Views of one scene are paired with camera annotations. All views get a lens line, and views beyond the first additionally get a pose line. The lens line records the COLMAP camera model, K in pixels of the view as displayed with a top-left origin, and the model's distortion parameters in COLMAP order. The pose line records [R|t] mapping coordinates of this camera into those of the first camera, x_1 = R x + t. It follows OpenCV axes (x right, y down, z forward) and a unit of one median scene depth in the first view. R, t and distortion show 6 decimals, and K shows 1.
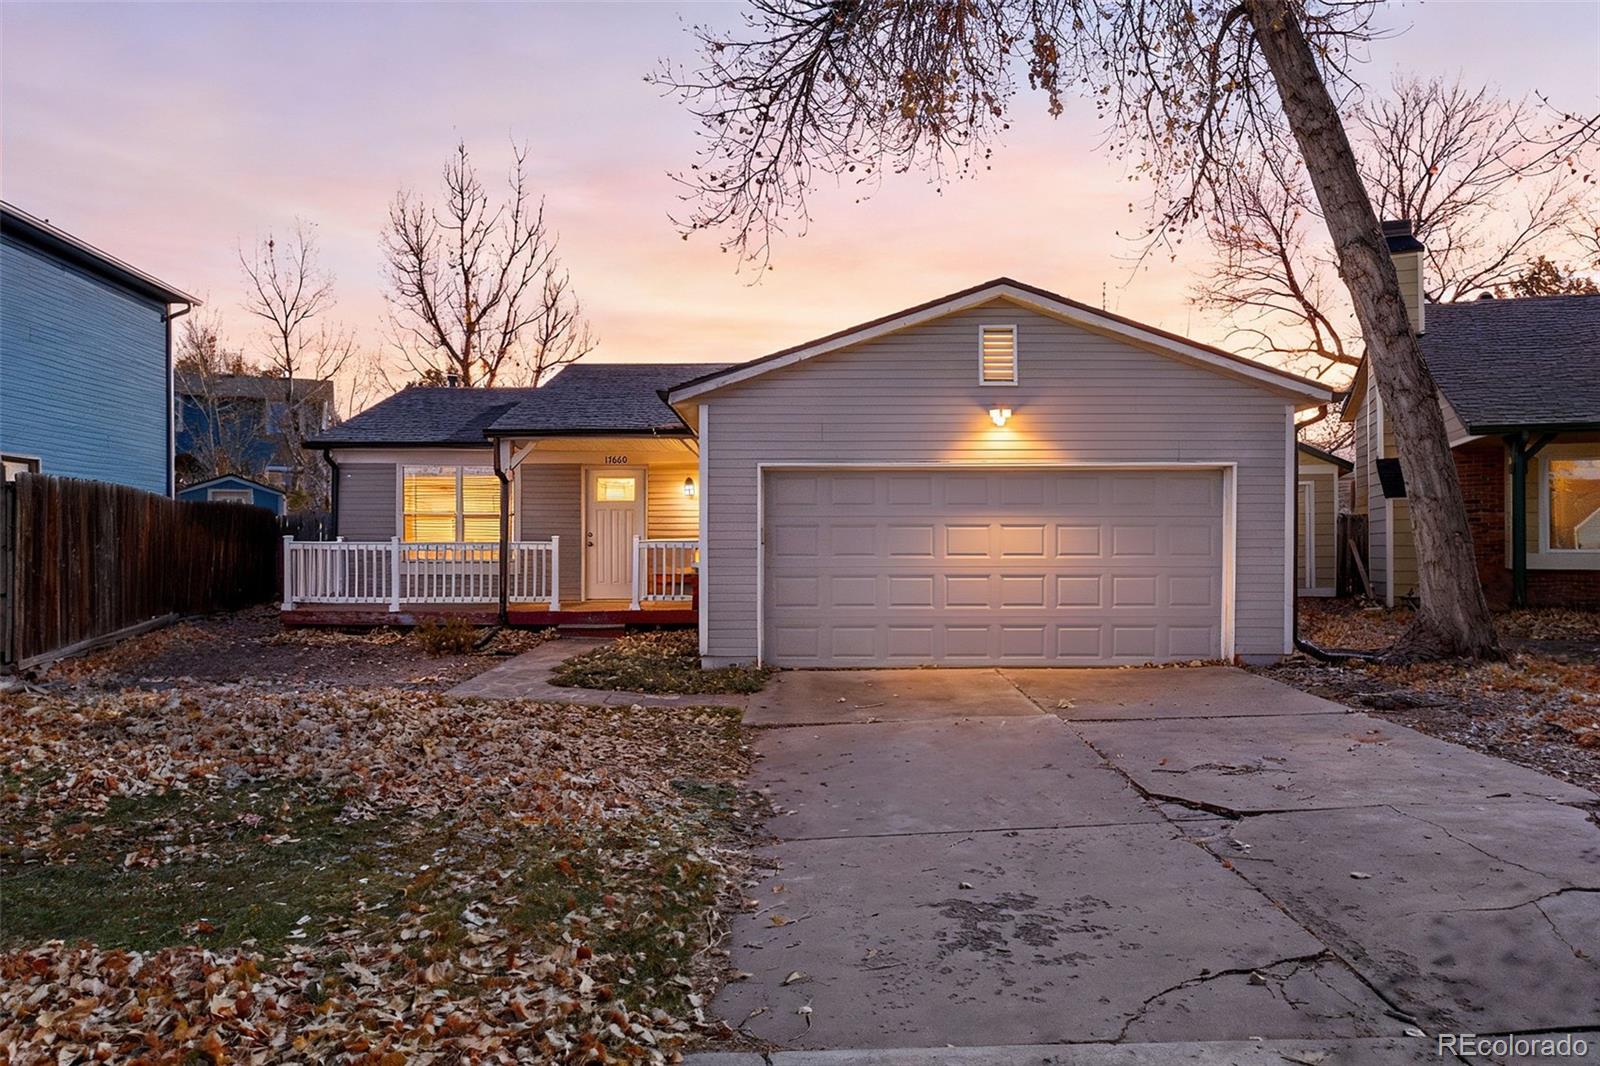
lens RADIAL K [[962.7, 0, 800.0], [0, 962.7, 533.0], [0, 0, 1]] dist [-0.004241, -0.001423]
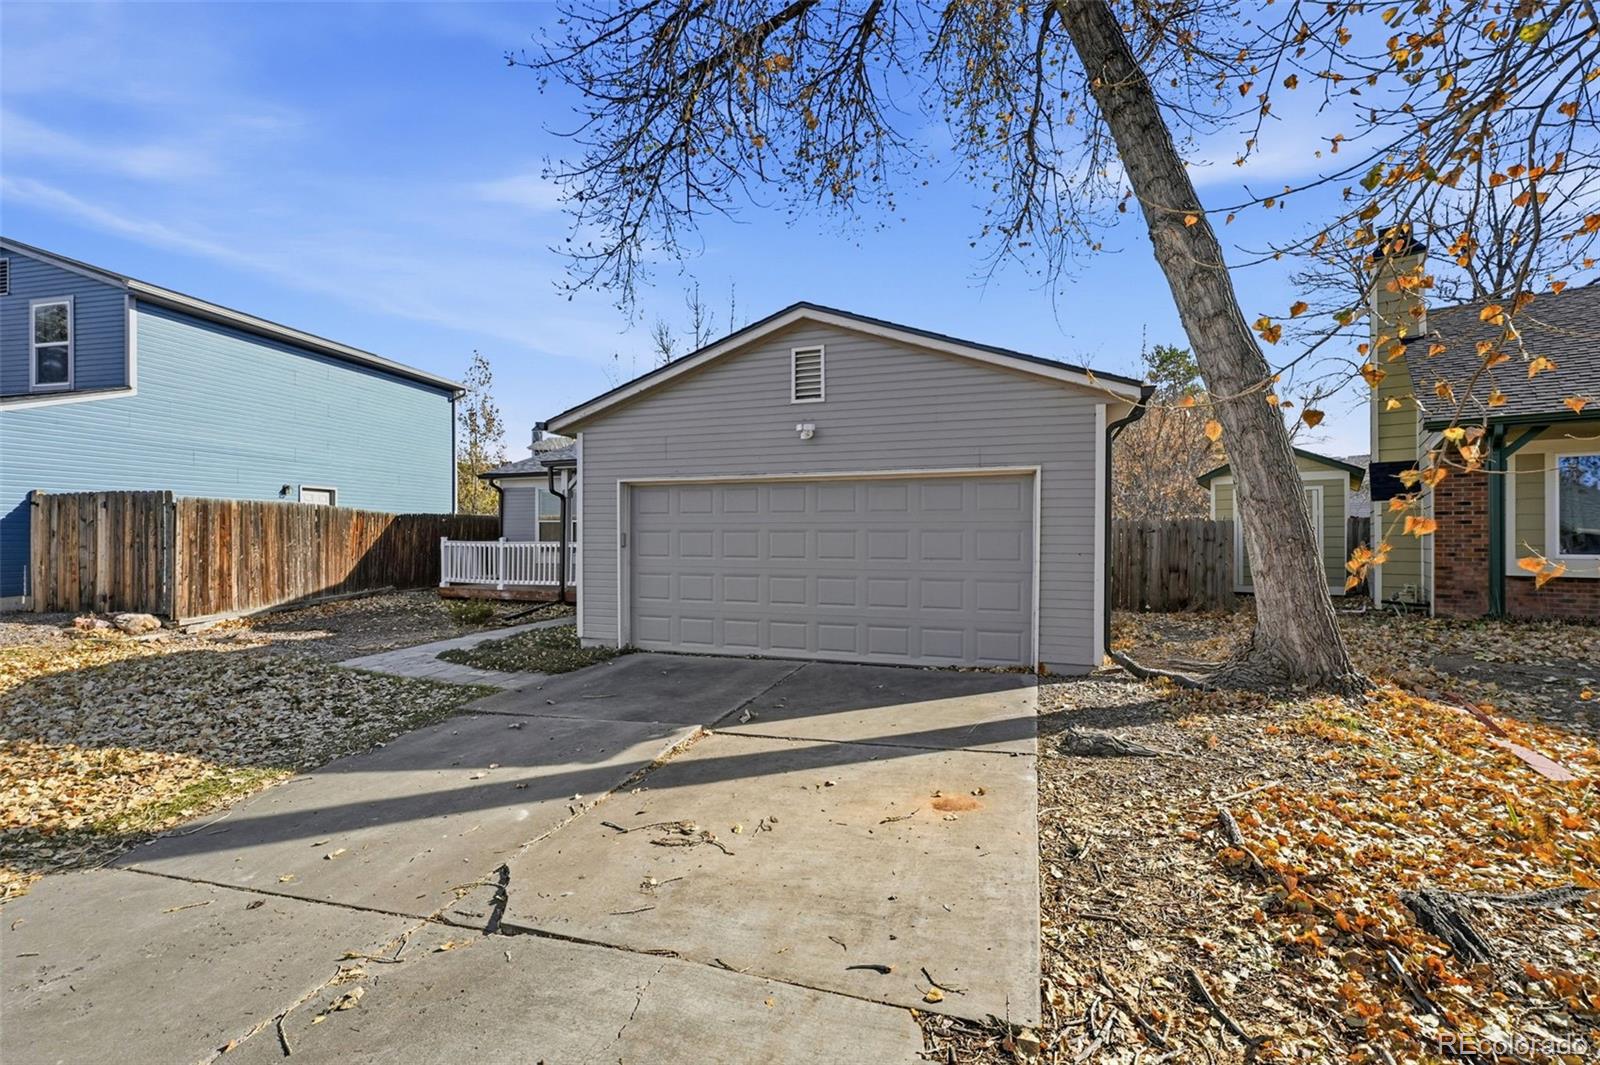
lens RADIAL K [[645.9, 0, 800.0], [0, 645.9, 532.5], [0, 0, 1]] dist [-0.000385, 0.000107]
pose [[0.953724, 0.000454, -0.300683, 0.410345], [-0.000533, 1.000000, -0.000181, -0.005659], [0.300683, 0.000333, 0.953724, 0.295622]]
